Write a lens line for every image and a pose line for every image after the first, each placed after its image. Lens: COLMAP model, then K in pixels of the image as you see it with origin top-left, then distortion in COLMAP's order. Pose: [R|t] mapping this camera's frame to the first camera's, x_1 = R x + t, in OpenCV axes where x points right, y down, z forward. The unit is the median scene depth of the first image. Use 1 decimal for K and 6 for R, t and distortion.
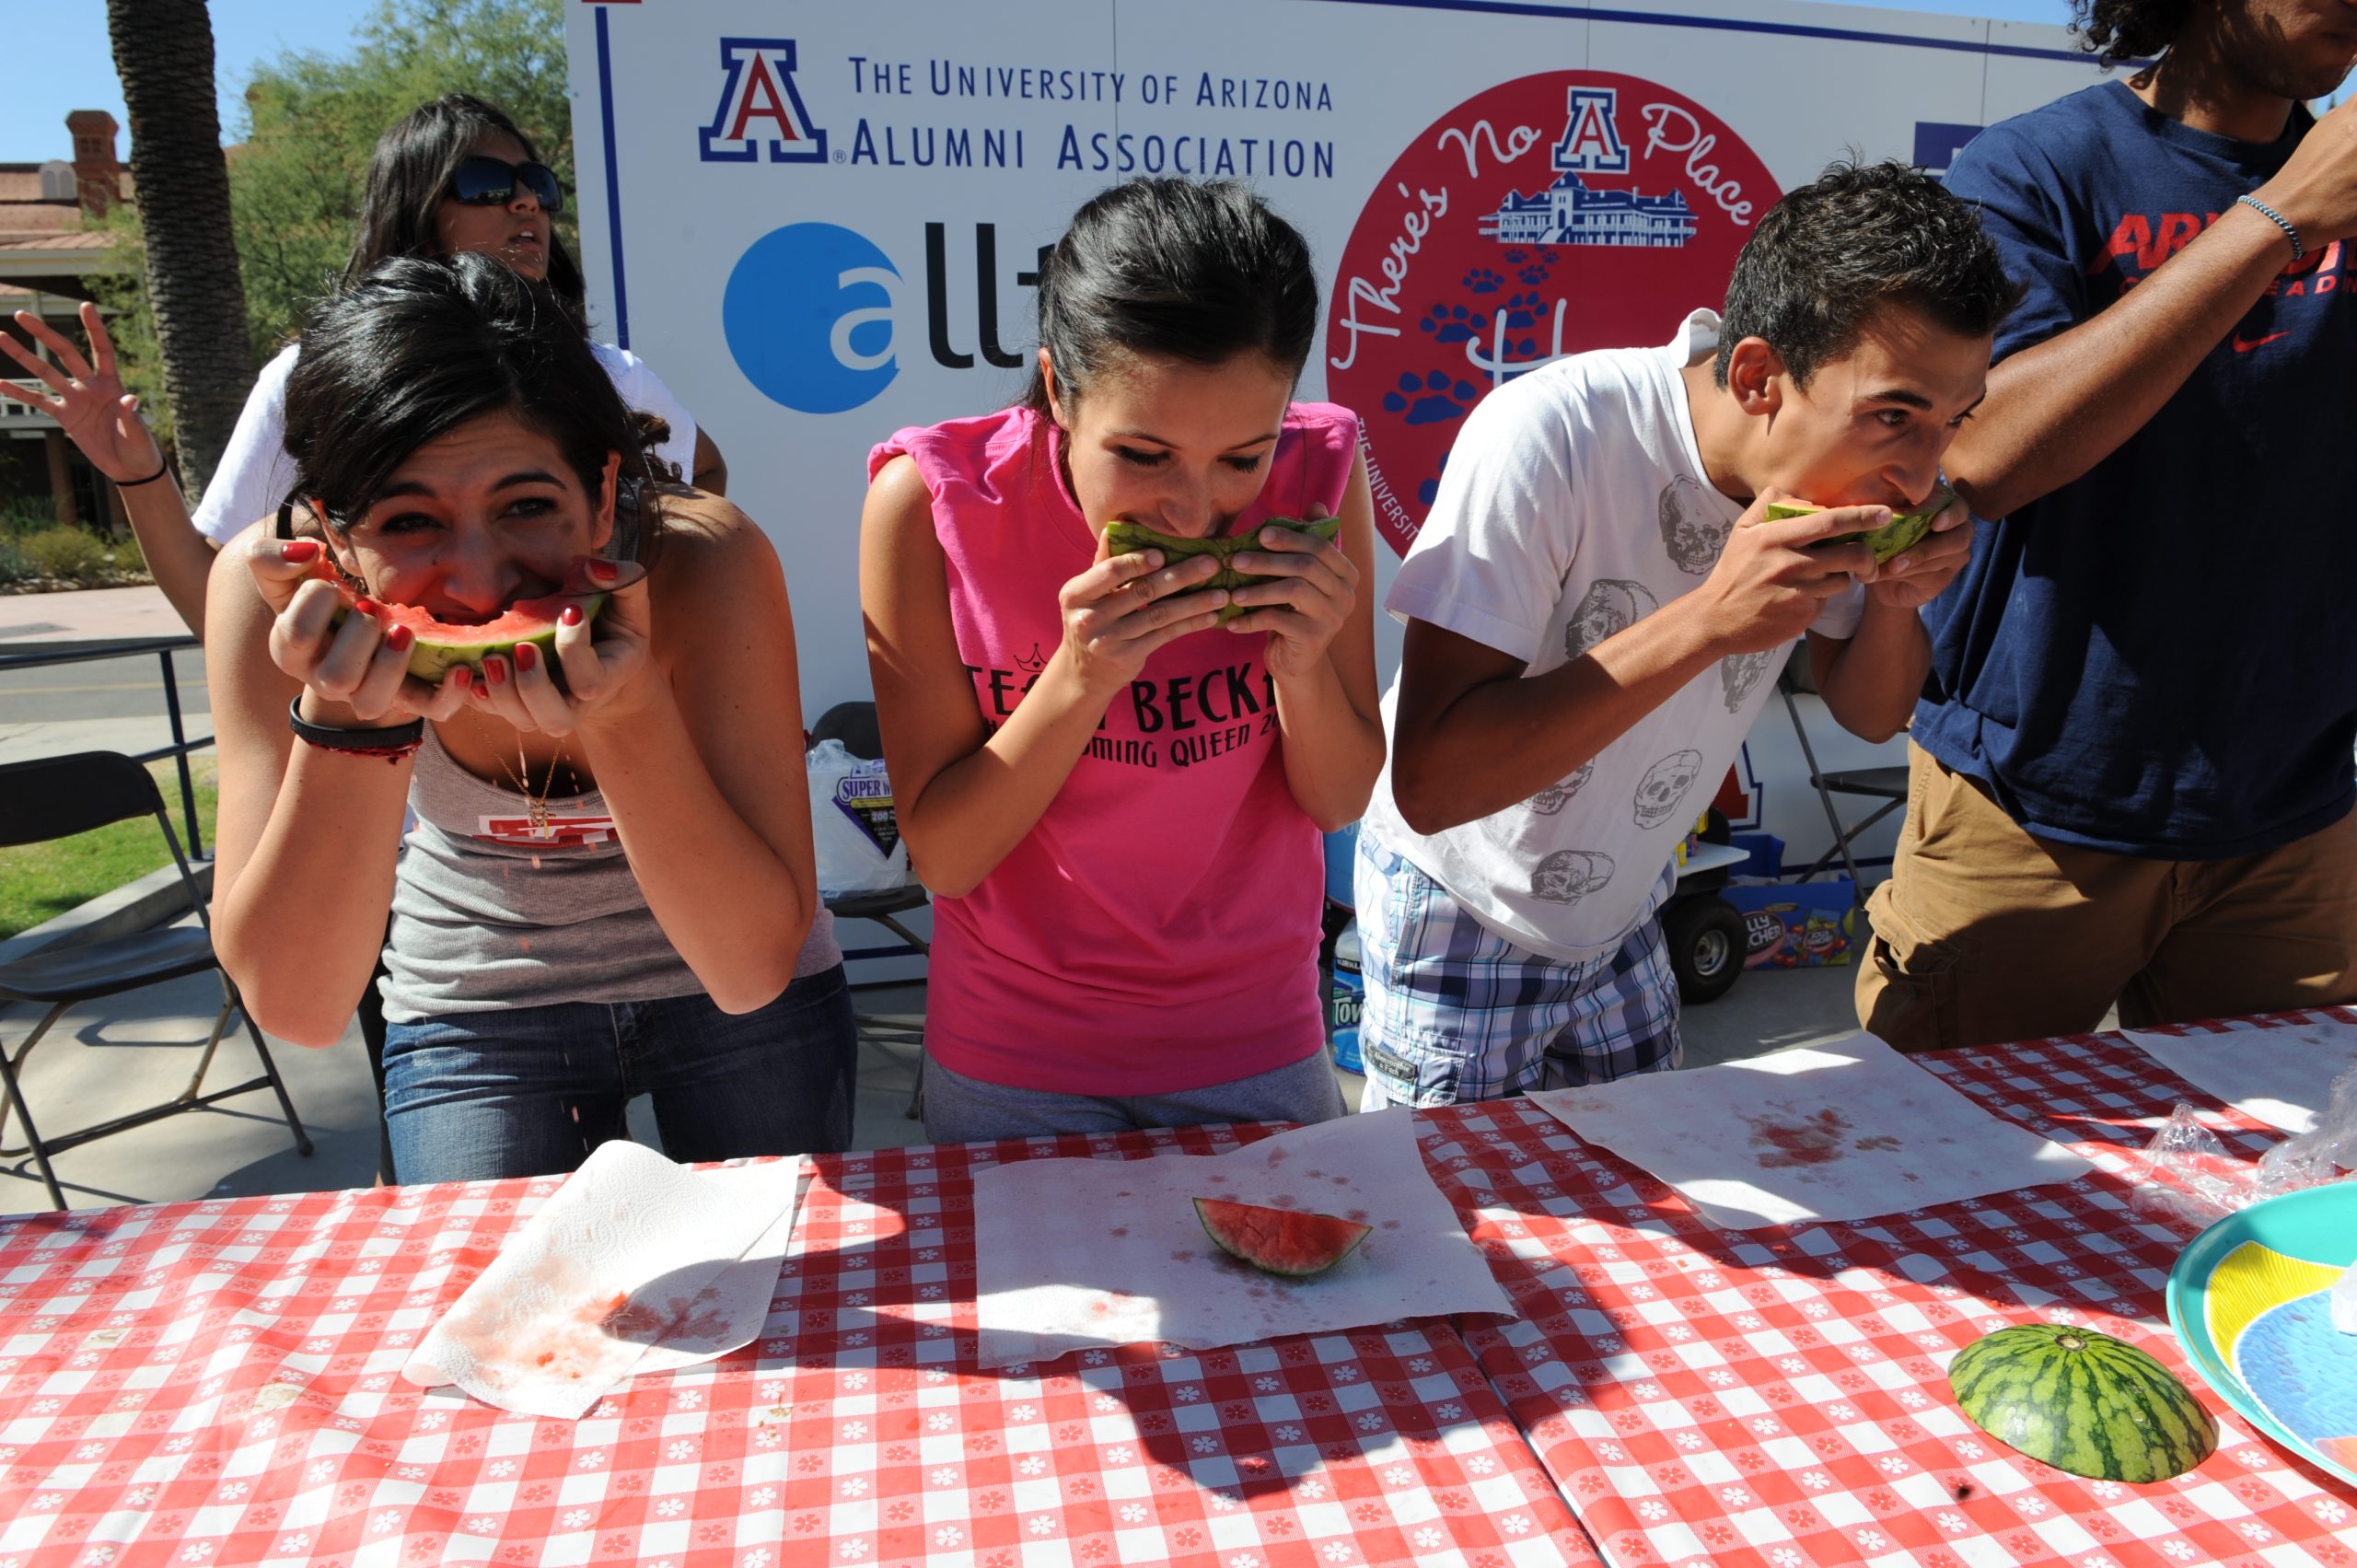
lens RADIAL K [[1582.9, 0, 1178.5], [0, 1582.9, 784.0], [0, 0, 1]] dist [-0.052105, -0.004139]
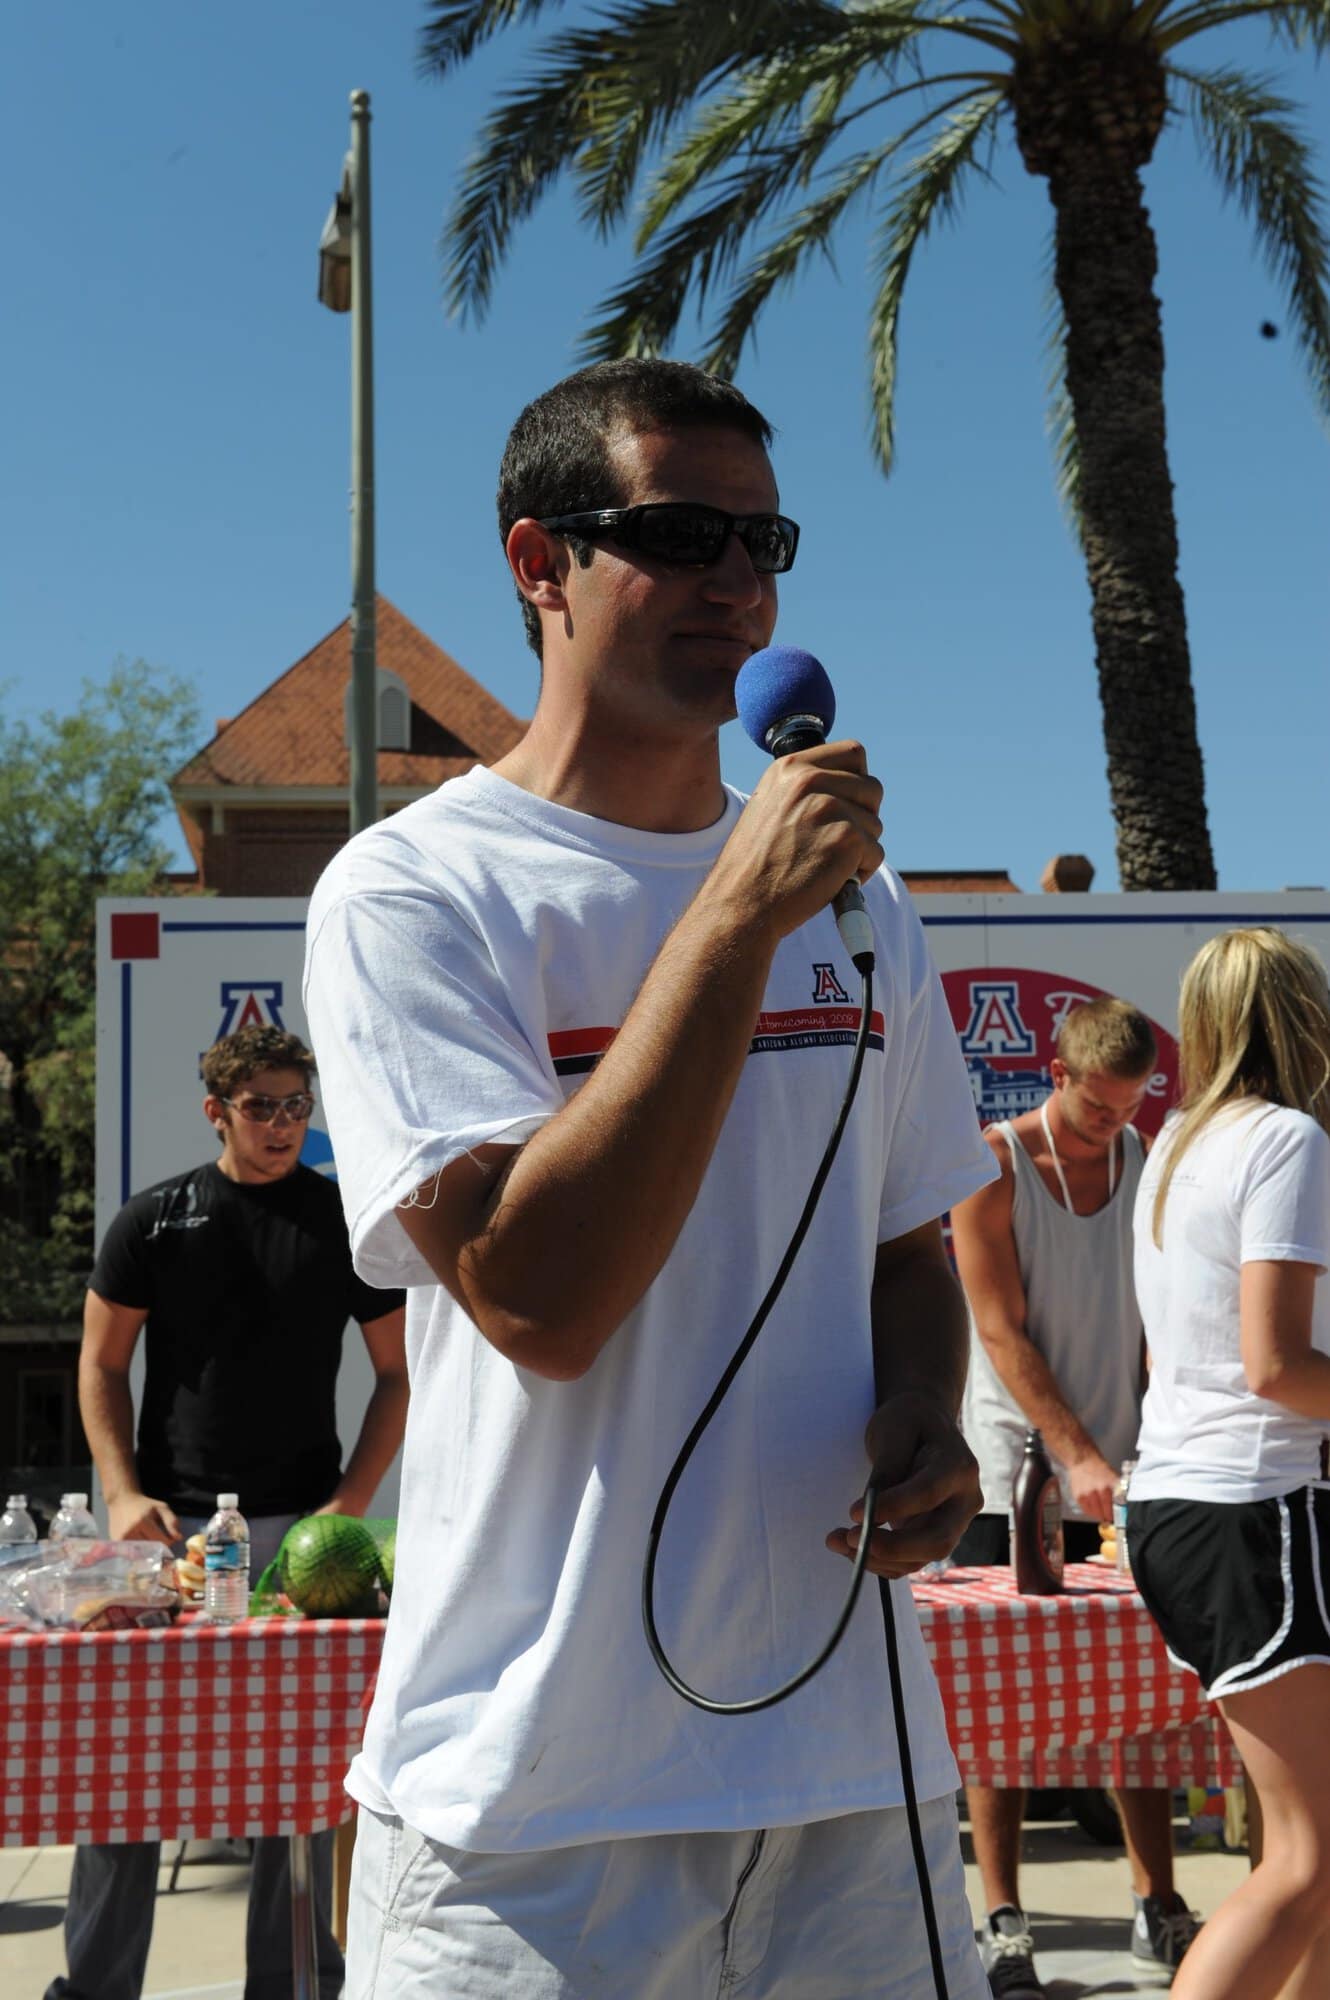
lens RADIAL K [[2836.9, 0, 671.6], [0, 2836.9, 996.8], [0, 0, 1]] dist [0.098092, 0.527817]
pose [[0.989159, -0.032710, -0.143156, 0.325778], [-0.018202, 0.940046, -0.340561, 0.248182], [0.145713, 0.339475, 0.929260, -0.887234]]
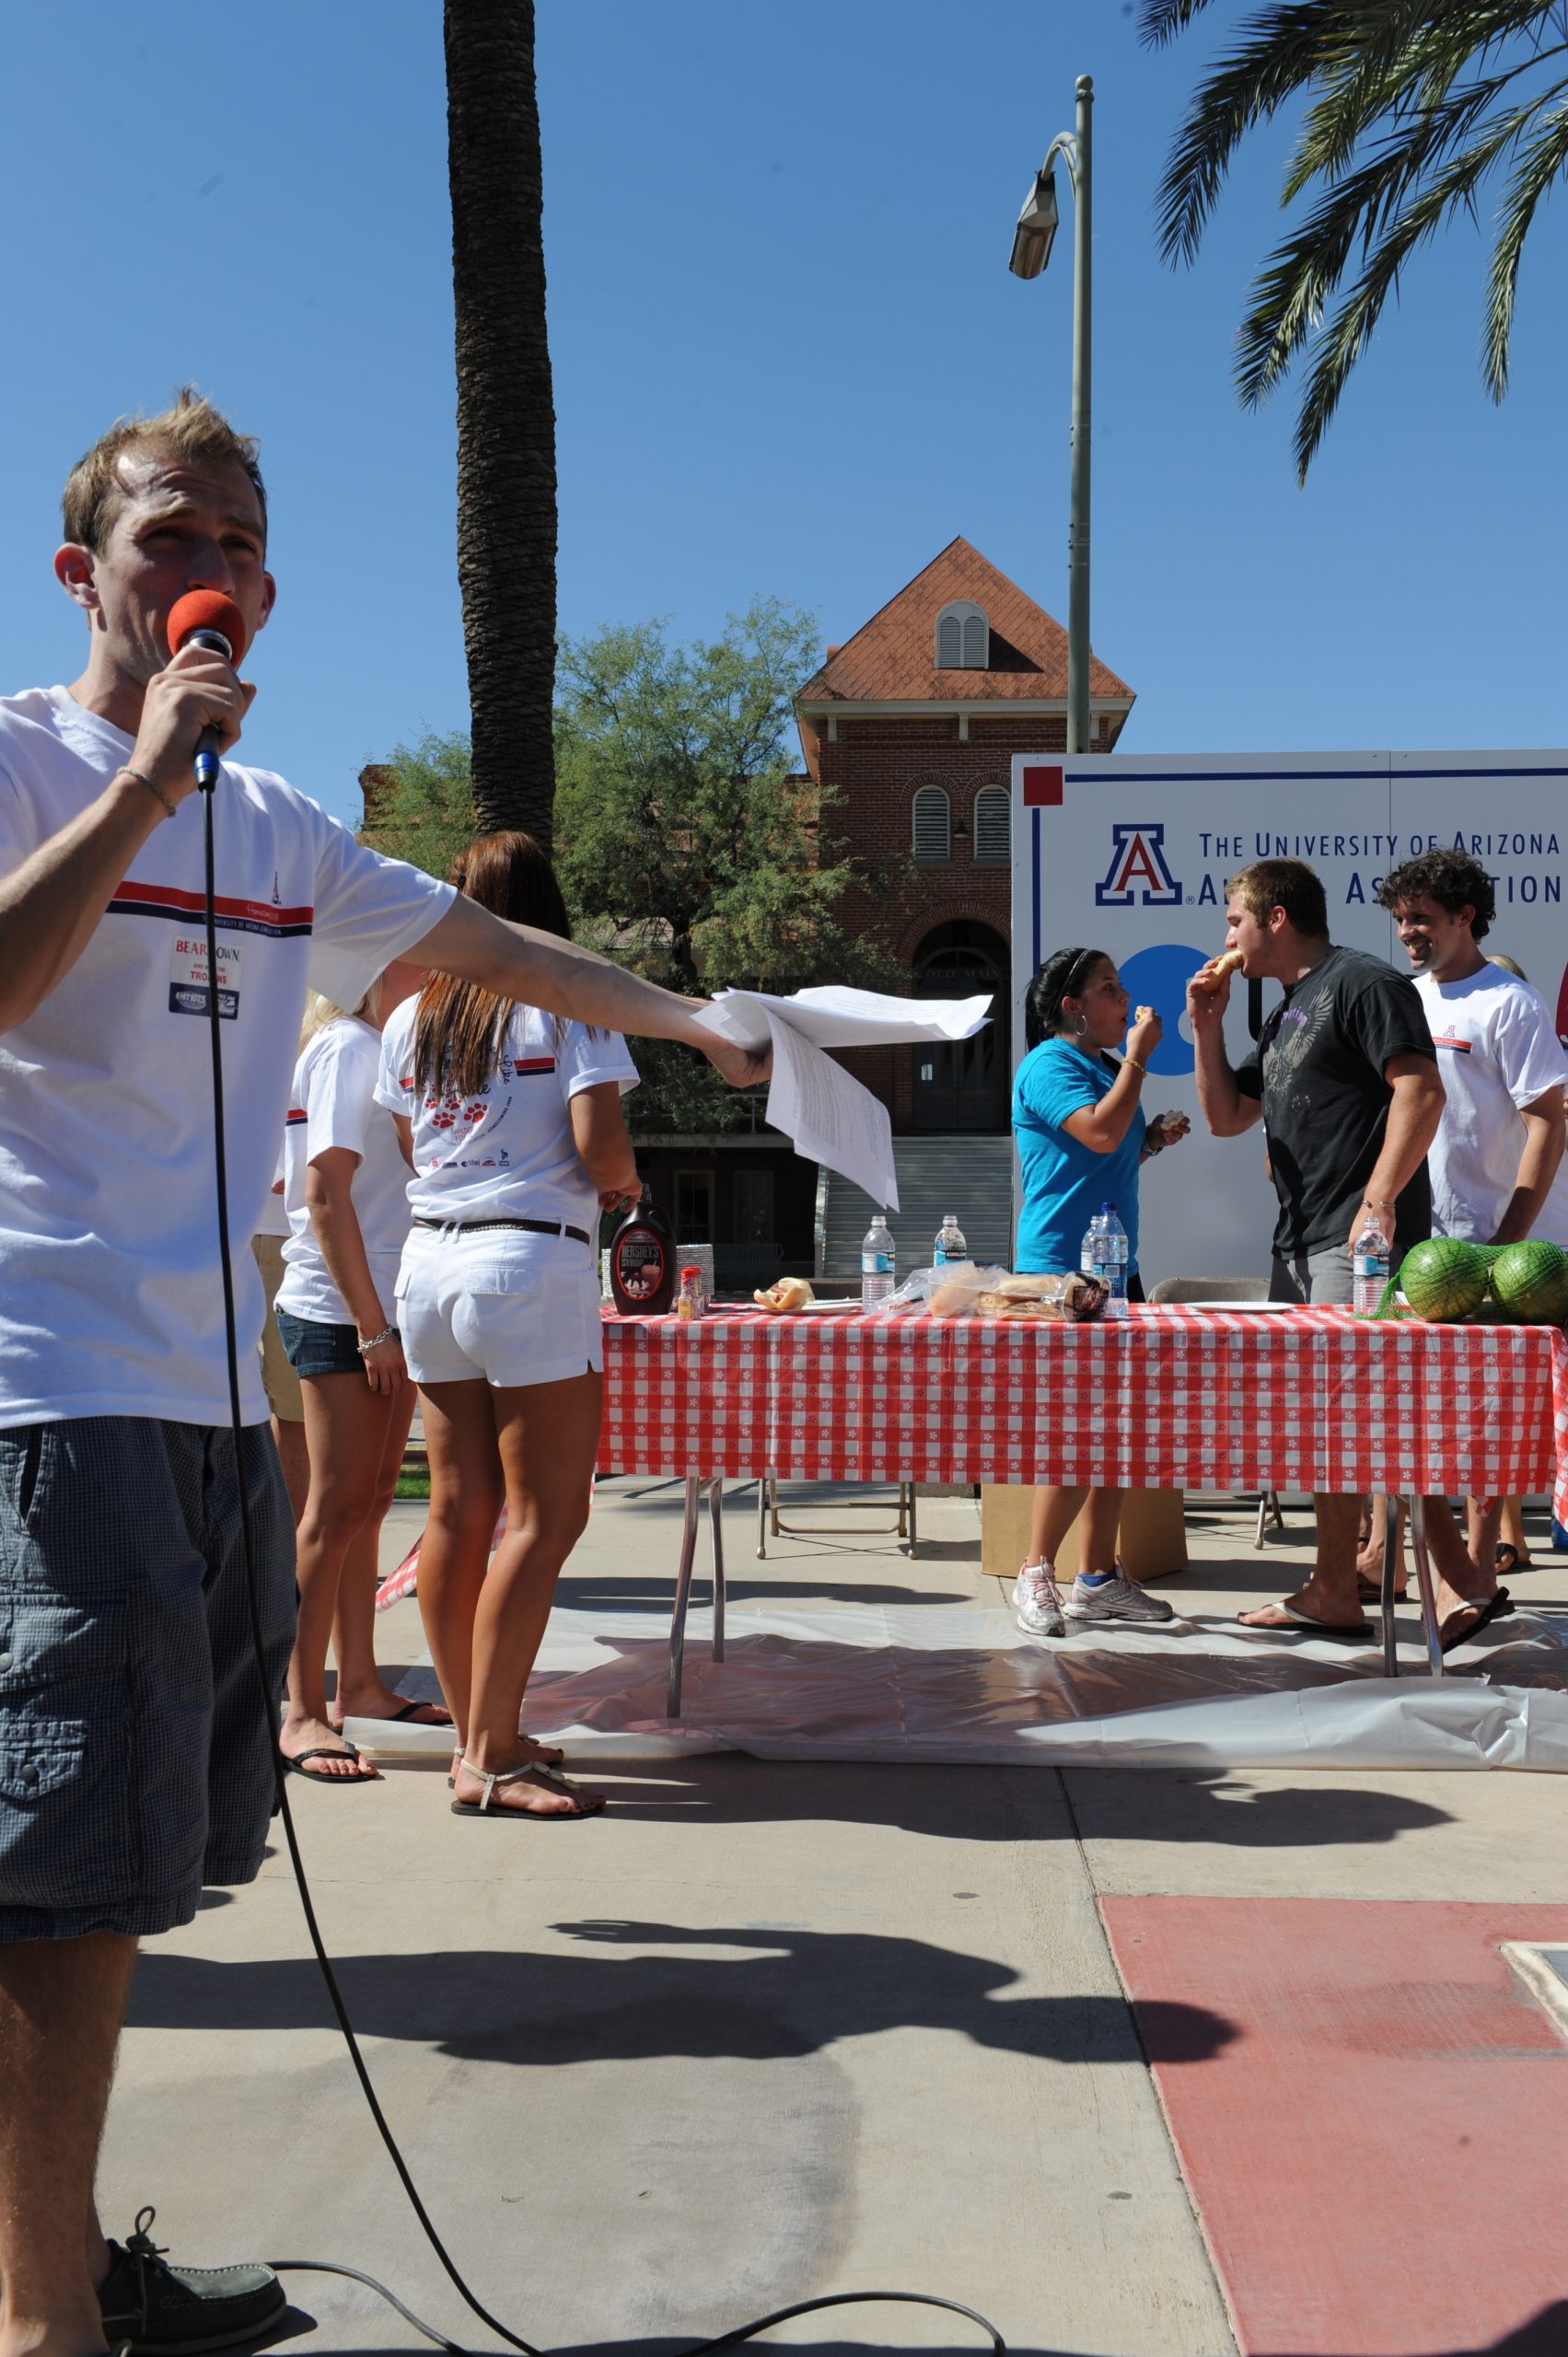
lens RADIAL K [[2295.0, 0, 793.5], [0, 2295.0, 1182.4], [0, 0, 1]] dist [0.006169, 0.111796]
pose [[0.958103, 0.006744, -0.286346, 0.034998], [-0.069724, 0.975142, -0.210327, 0.284782], [0.277810, 0.221480, 0.934756, -0.901348]]
